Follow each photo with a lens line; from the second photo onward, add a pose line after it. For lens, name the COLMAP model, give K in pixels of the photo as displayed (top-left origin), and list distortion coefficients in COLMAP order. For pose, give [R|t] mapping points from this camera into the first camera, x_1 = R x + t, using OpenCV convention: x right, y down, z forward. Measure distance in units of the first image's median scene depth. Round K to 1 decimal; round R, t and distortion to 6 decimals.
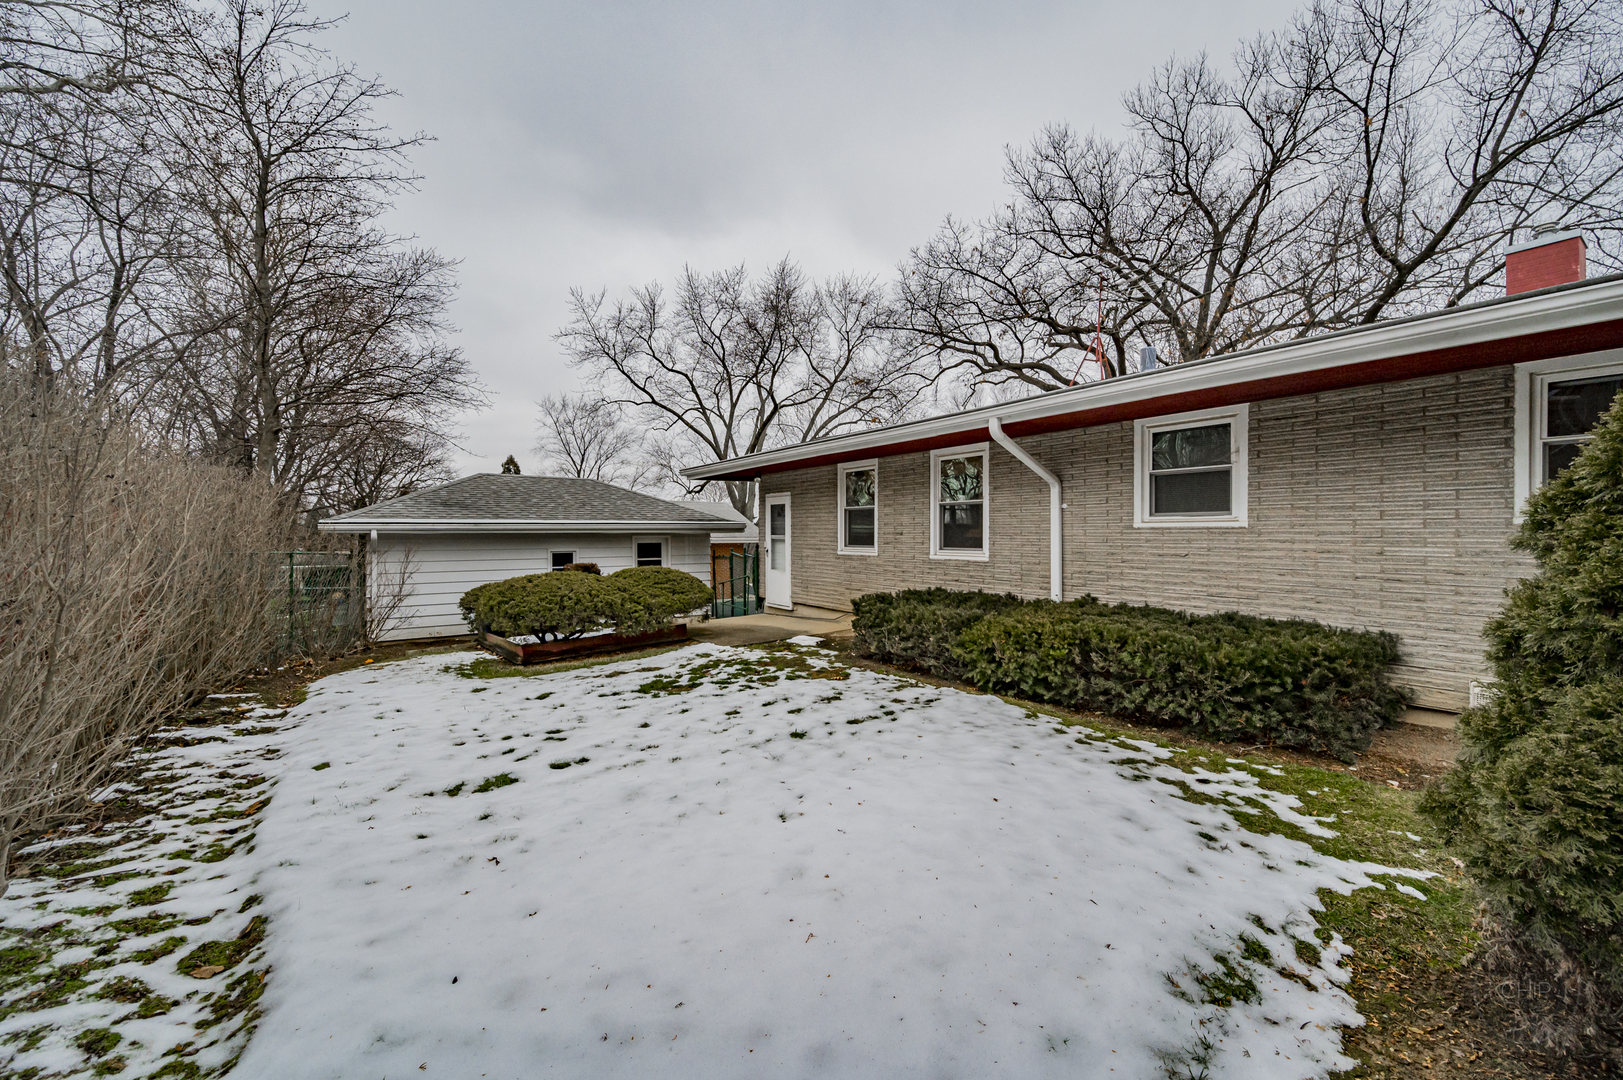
lens RADIAL K [[639.3, 0, 812.4], [0, 639.3, 538.9], [0, 0, 1]] dist [-0.000680, 0.000097]
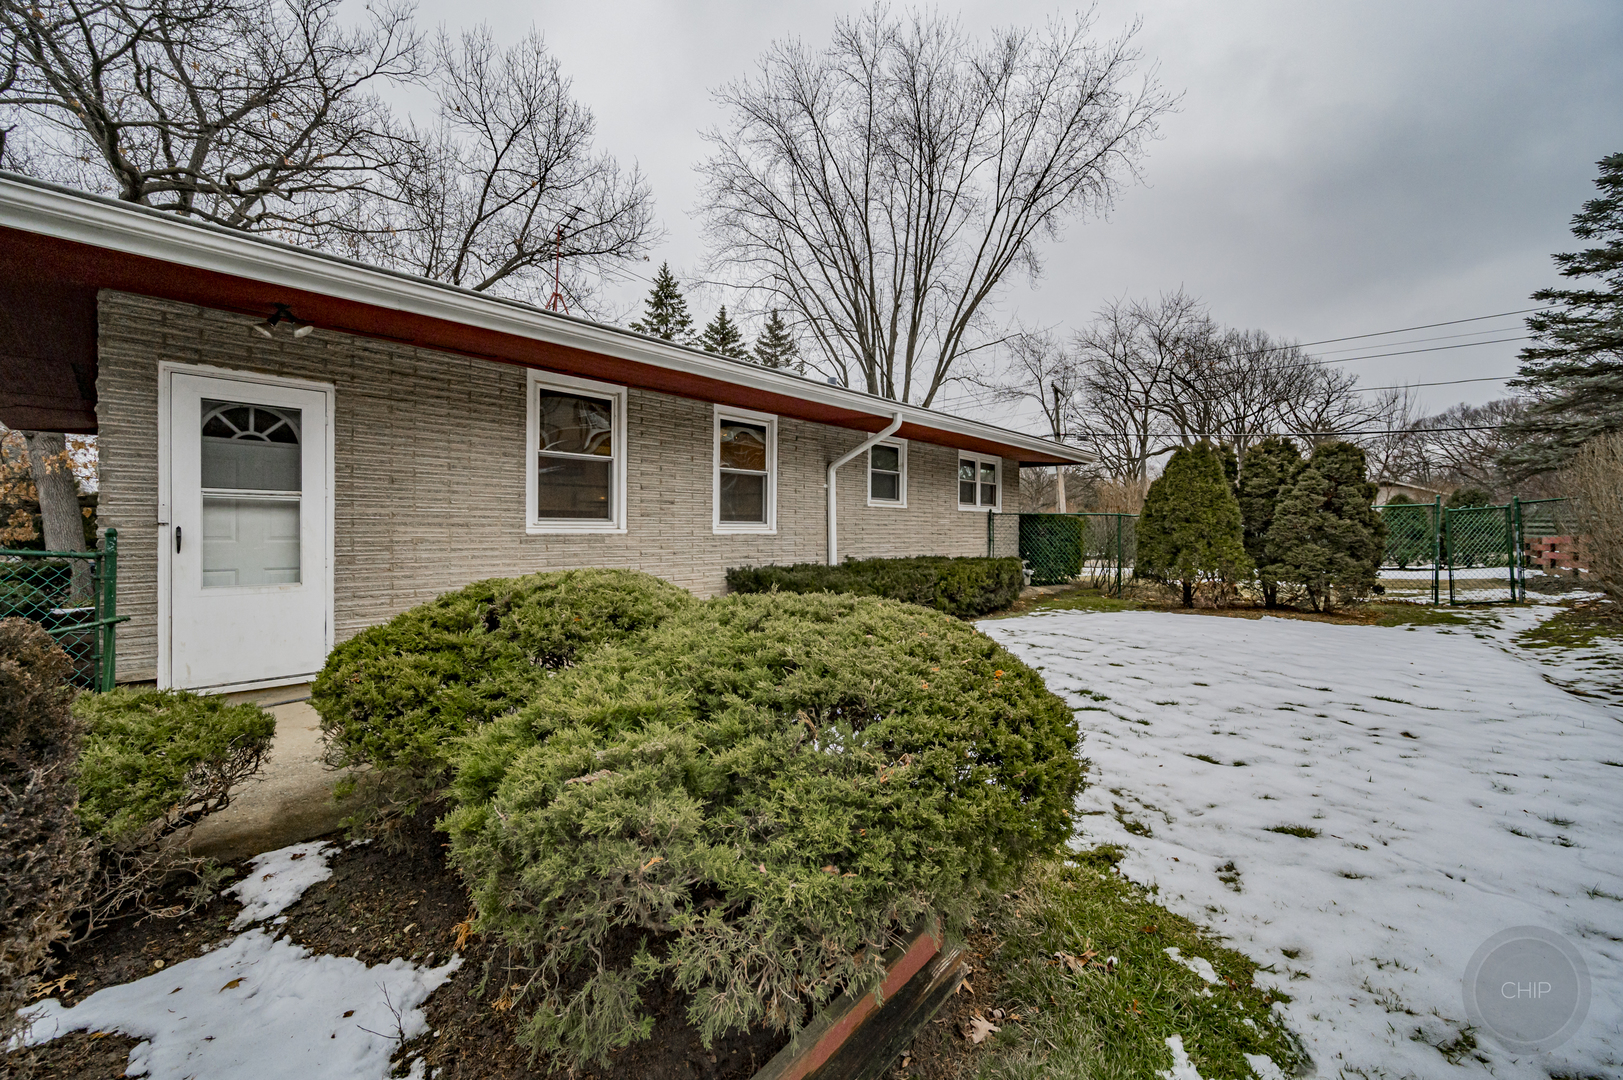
lens RADIAL K [[639.3, 0, 812.4], [0, 639.3, 538.9], [0, 0, 1]] dist [-0.000680, 0.000097]
pose [[-0.220495, -0.000635, 0.975388, -0.574794], [0.015090, 0.999878, 0.004062, 0.031230], [-0.975271, 0.015615, -0.220458, 0.940474]]
